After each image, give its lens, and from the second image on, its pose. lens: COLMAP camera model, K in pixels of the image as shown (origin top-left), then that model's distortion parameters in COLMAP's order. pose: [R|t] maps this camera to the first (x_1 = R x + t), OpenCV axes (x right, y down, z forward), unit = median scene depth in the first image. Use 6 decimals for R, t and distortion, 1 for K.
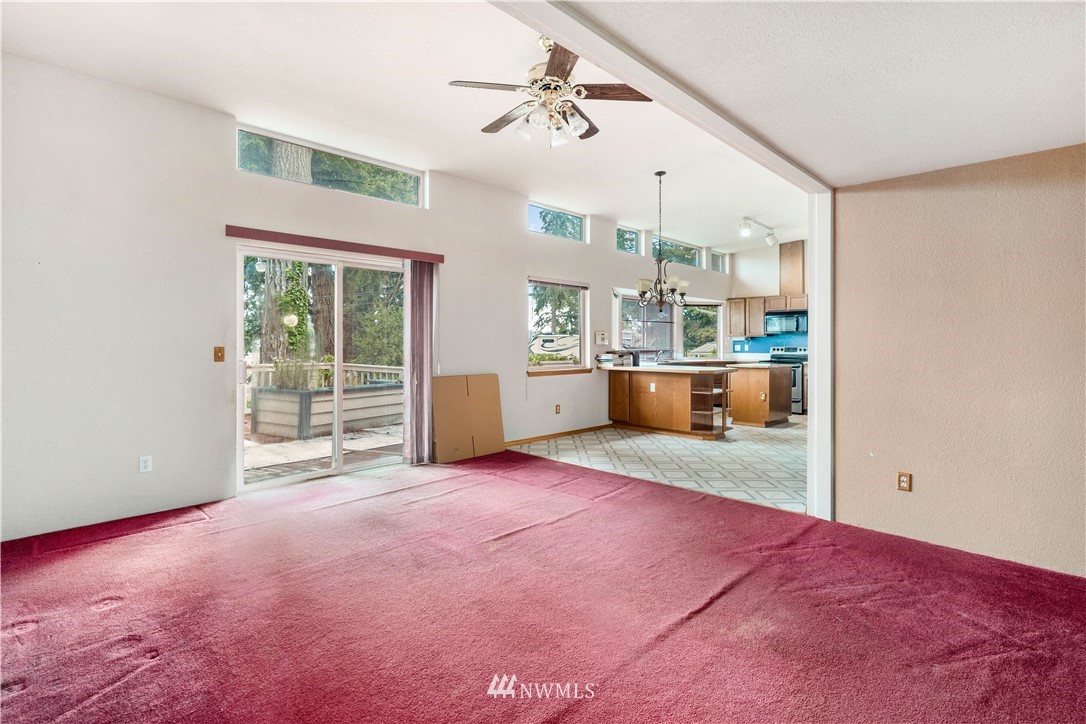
lens RADIAL K [[516.6, 0, 548.5], [0, 516.6, 342.0], [0, 0, 1]] dist [-0.003861, -0.000316]
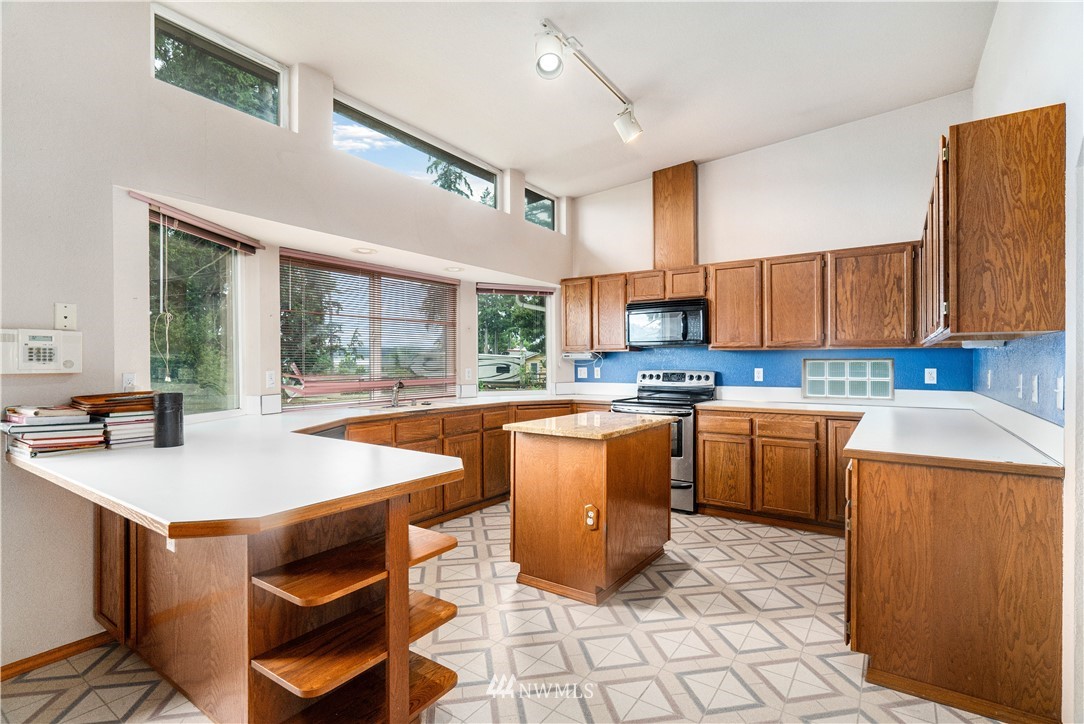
lens RADIAL K [[515.7, 0, 541.3], [0, 515.7, 362.2], [0, 0, 1]] dist [-0.003861, -0.000316]
pose [[0.985759, 0.001697, 0.168154, 0.248815], [-0.002290, 0.999992, 0.003335, -0.001545], [-0.168147, -0.003673, 0.985755, 0.507066]]
